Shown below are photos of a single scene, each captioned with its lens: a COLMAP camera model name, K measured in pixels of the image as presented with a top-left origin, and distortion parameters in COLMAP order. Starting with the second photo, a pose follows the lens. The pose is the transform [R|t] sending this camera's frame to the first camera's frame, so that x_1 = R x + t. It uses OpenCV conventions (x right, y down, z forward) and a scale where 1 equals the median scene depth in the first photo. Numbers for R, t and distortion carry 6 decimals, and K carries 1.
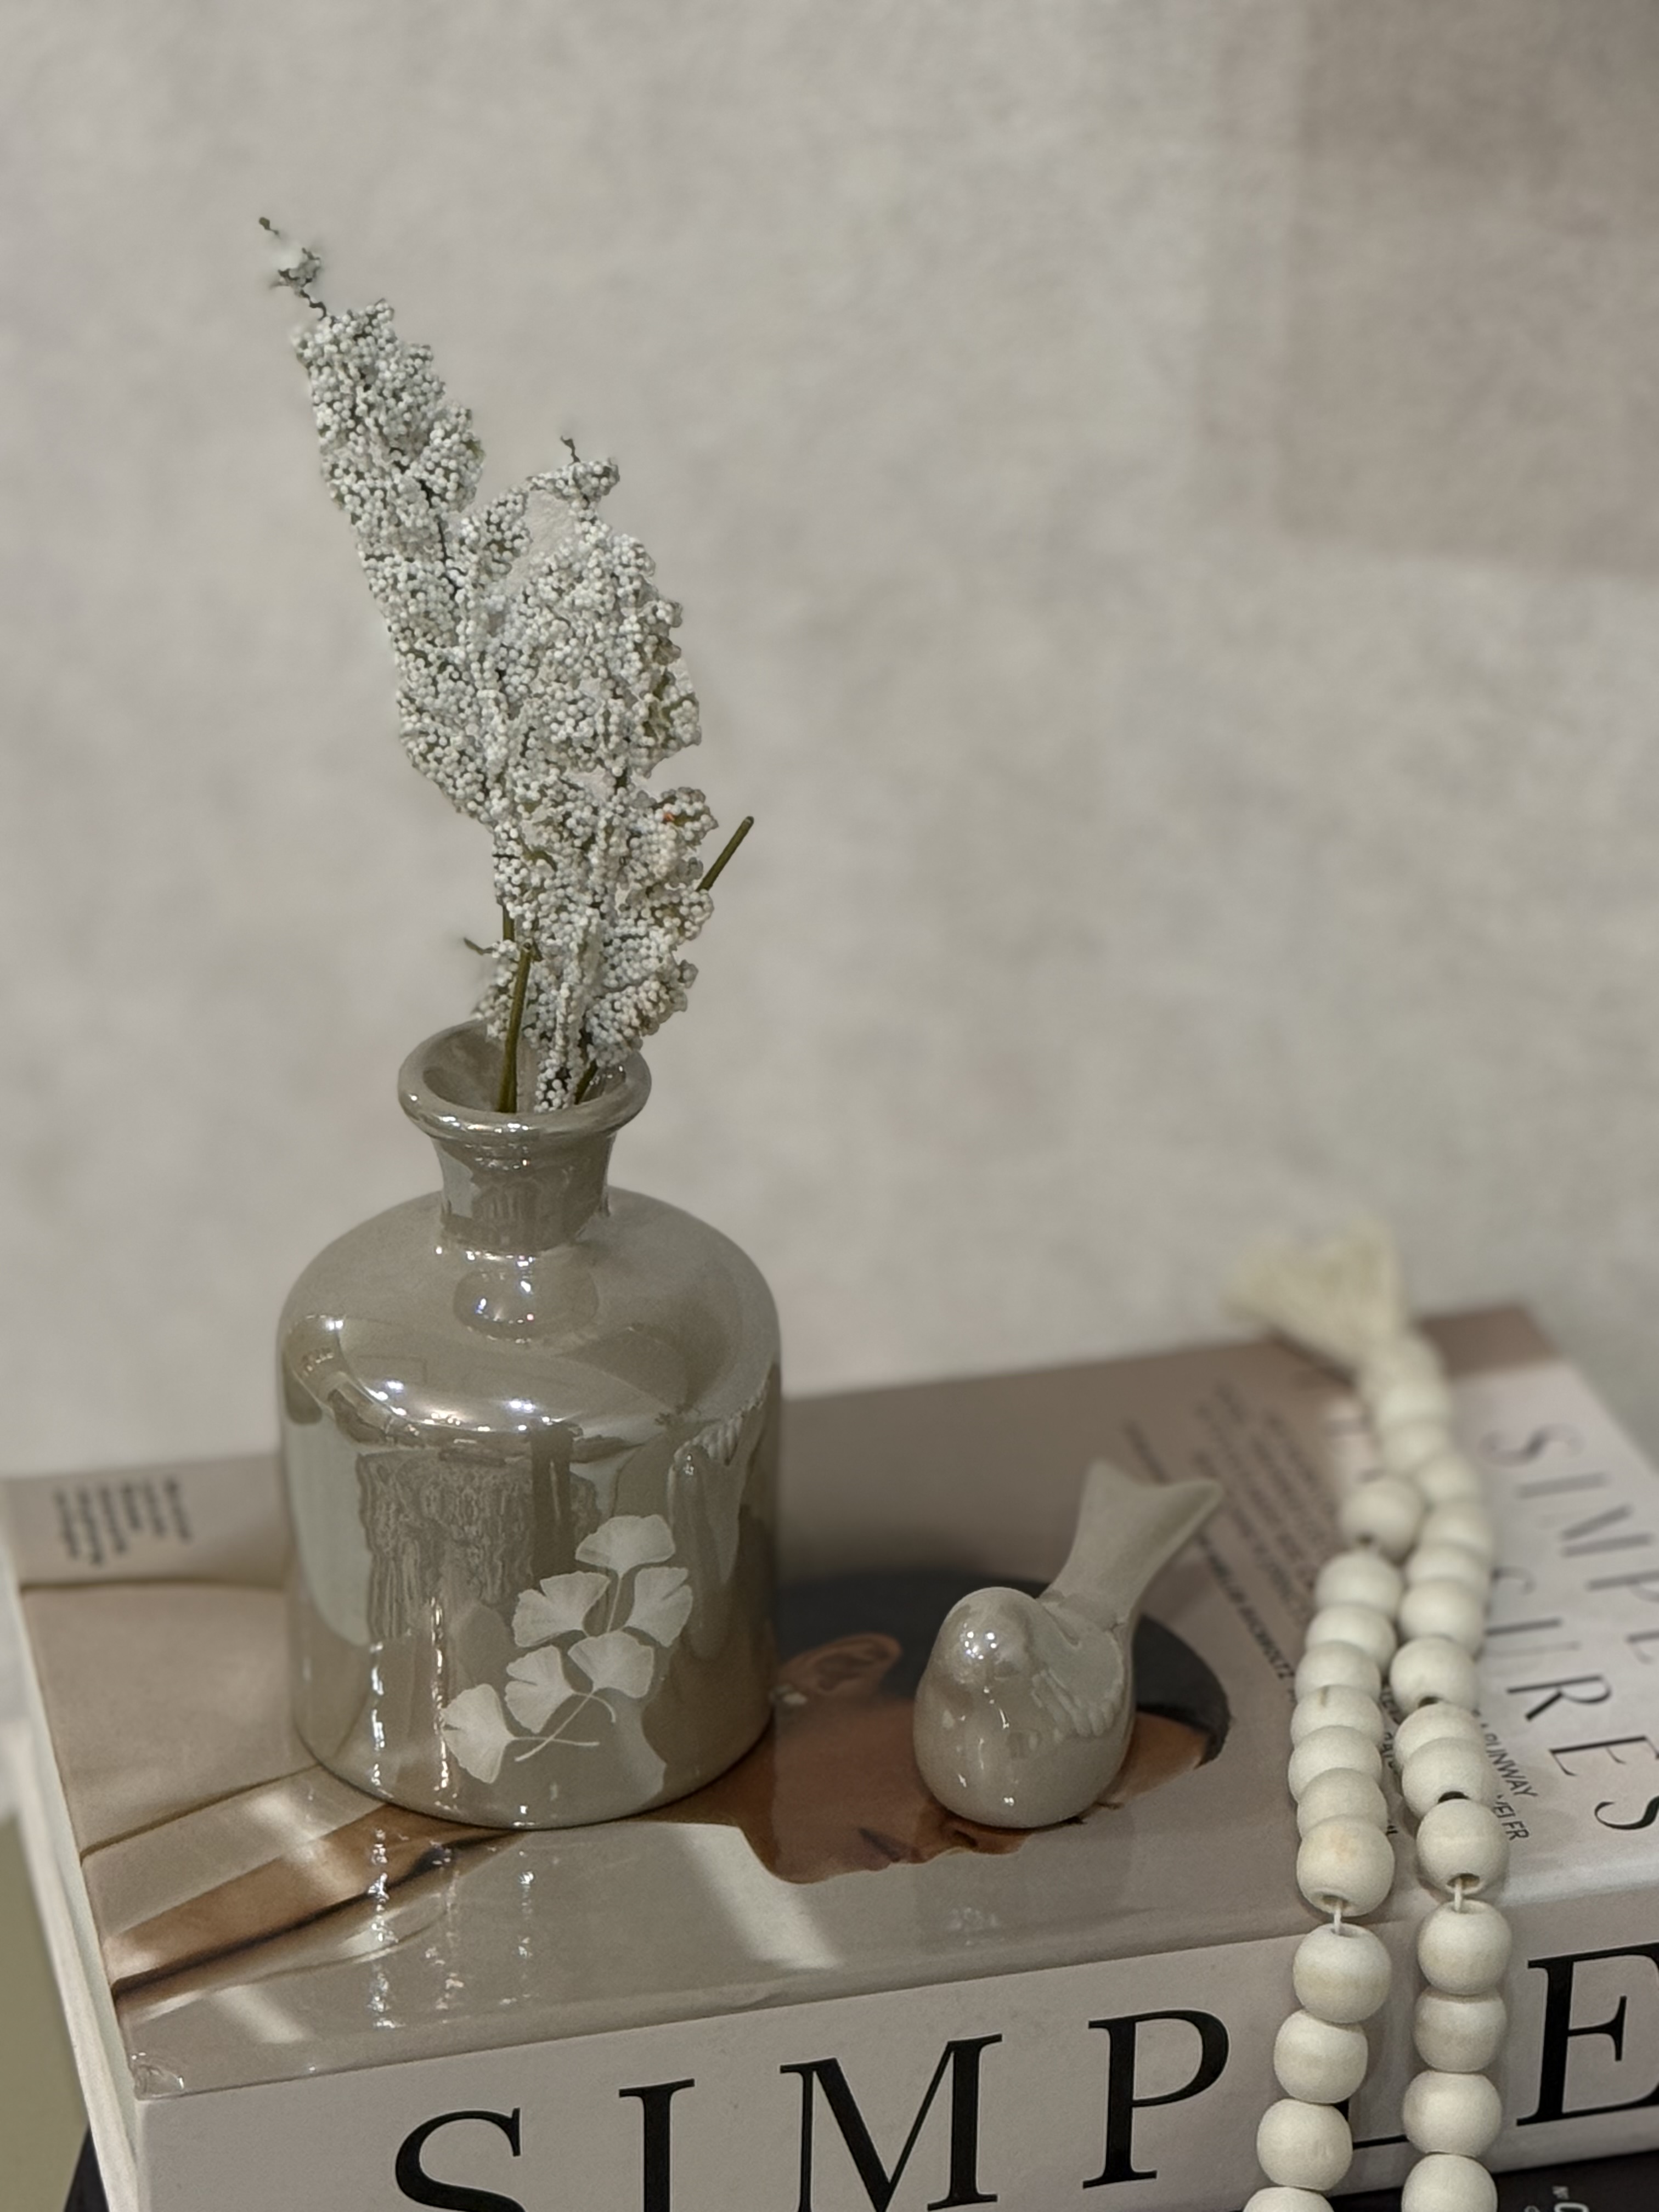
lens RADIAL K [[5596.1, 0, 829.5], [0, 5596.1, 1106.0], [0, 0, 1]] dist [0.121331, 1.488011]
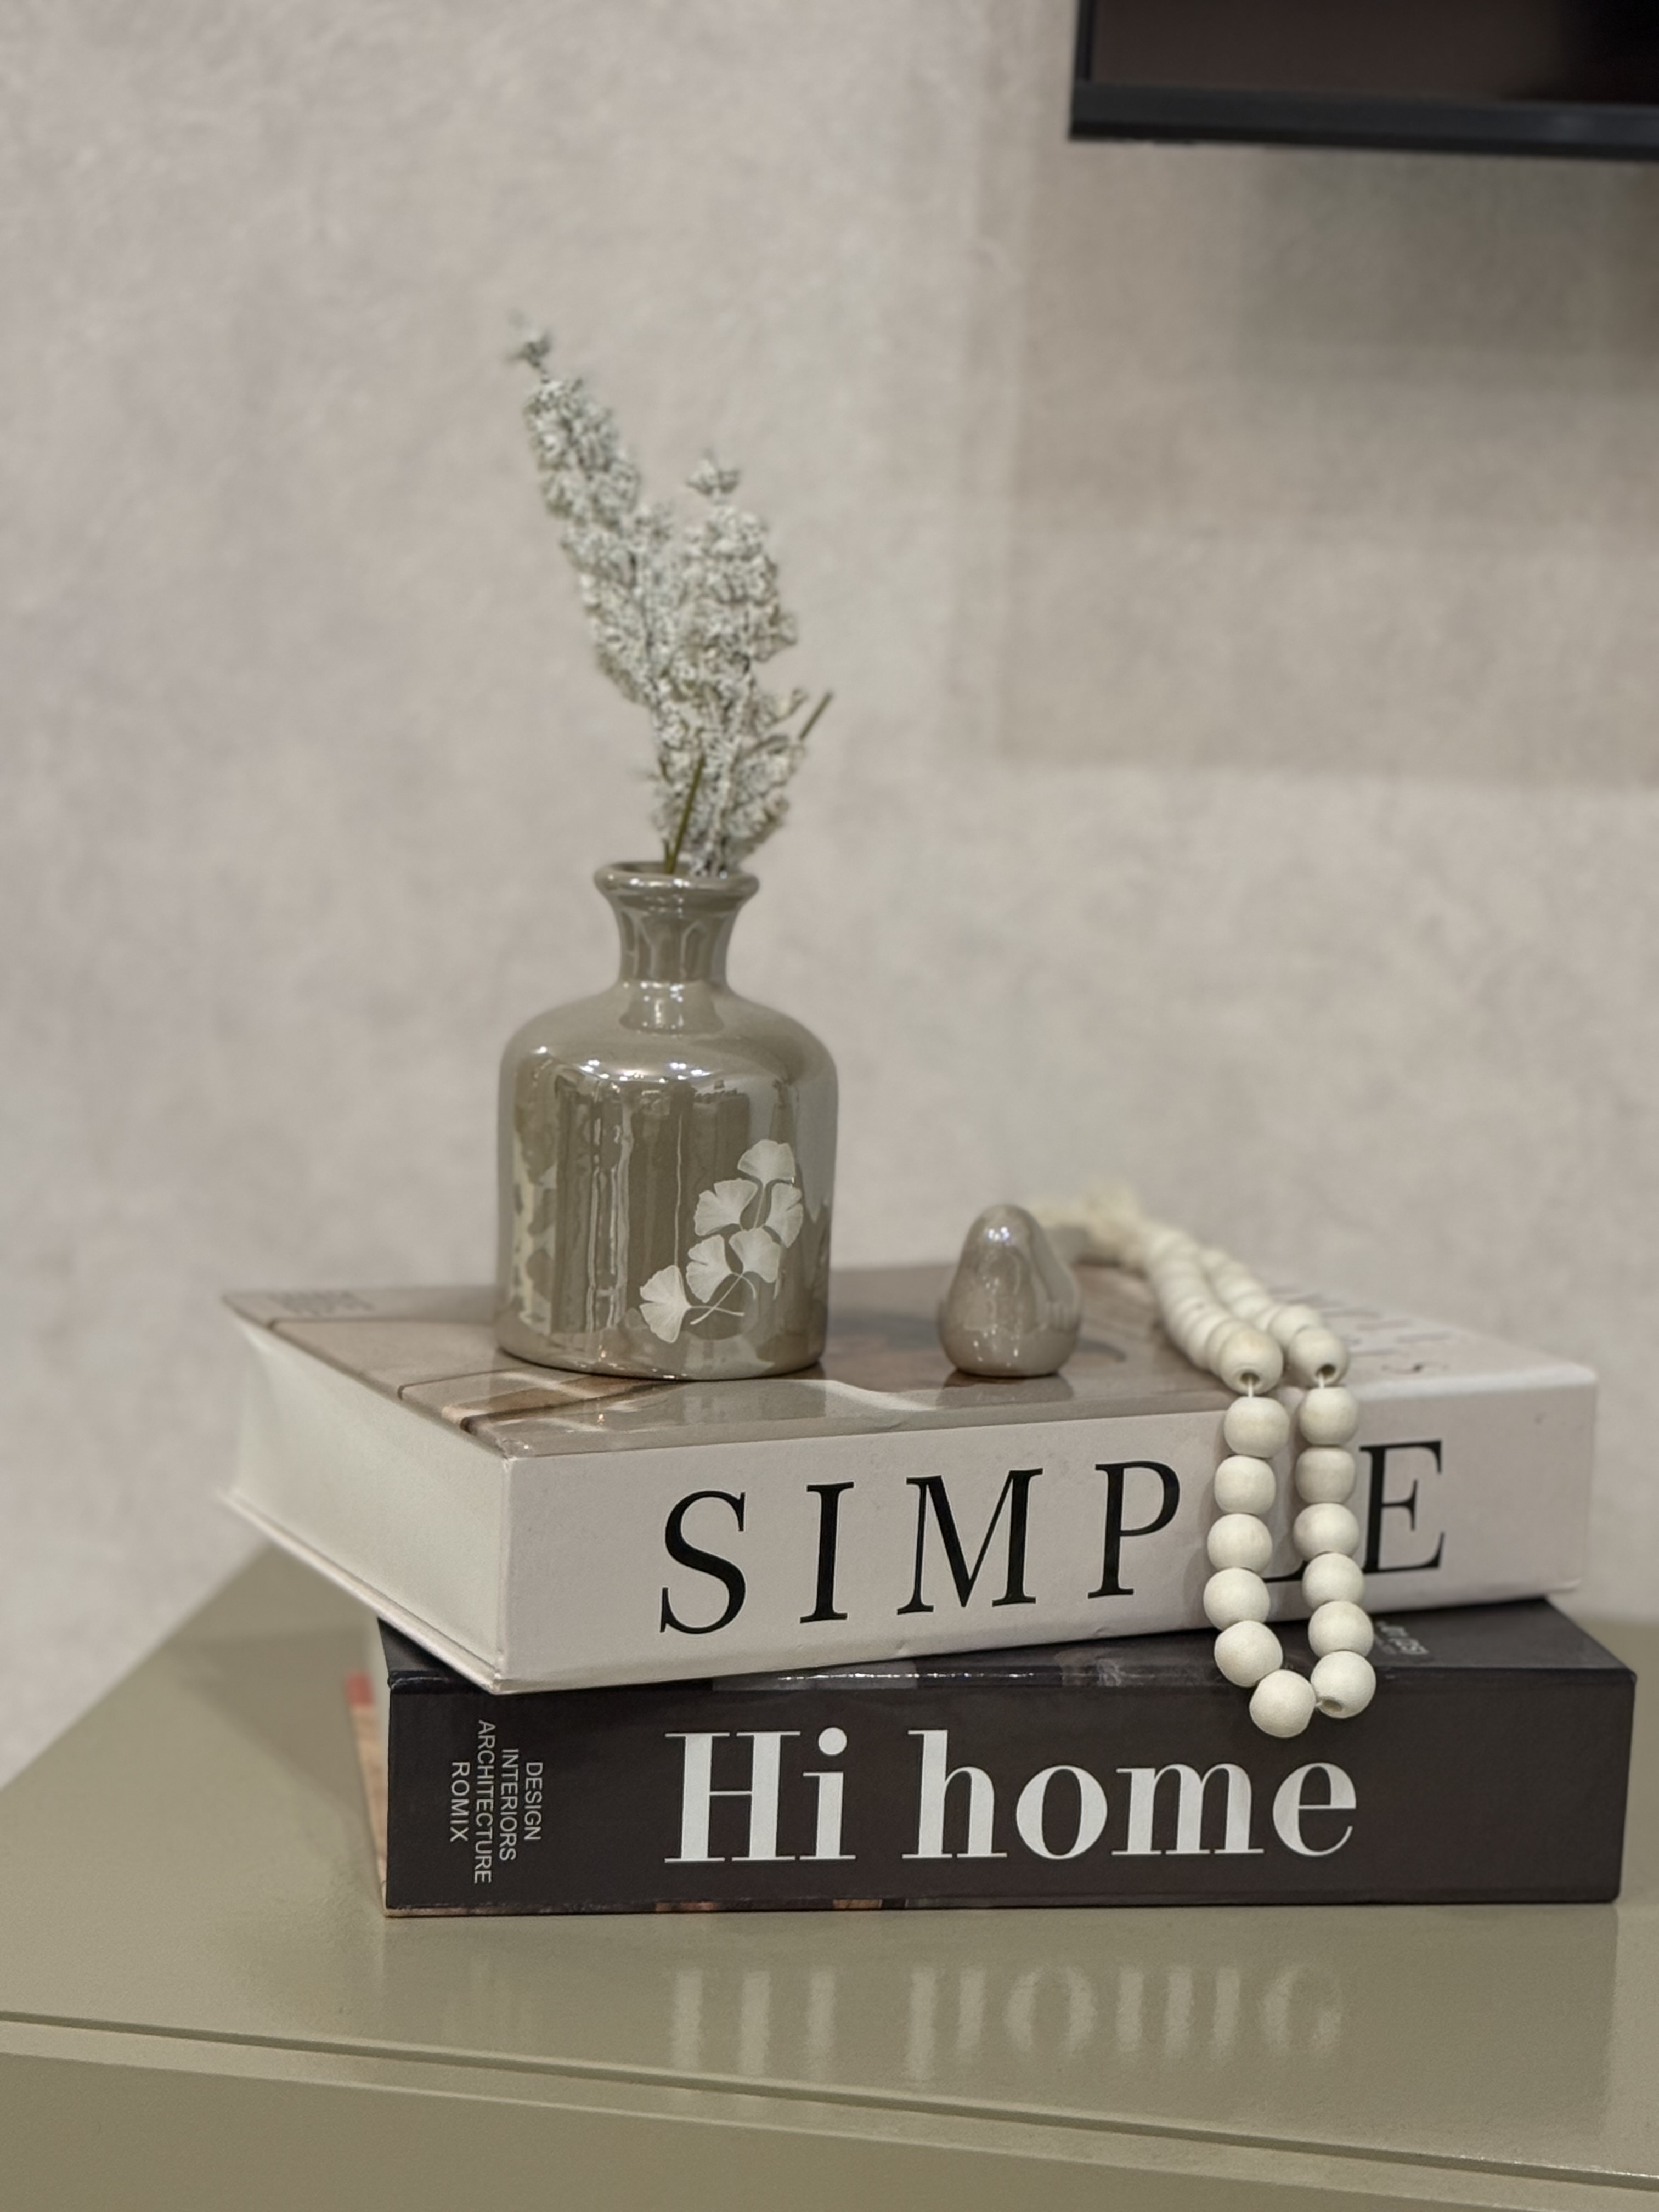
lens RADIAL K [[4560.0, 0, 829.5], [0, 4560.0, 1106.0], [0, 0, 1]] dist [0.322926, 0.084050]
pose [[0.972768, 0.004743, 0.231731, -0.301014], [0.068955, 0.948598, -0.308879, 0.438871], [-0.221284, 0.316447, 0.922439, -0.128608]]
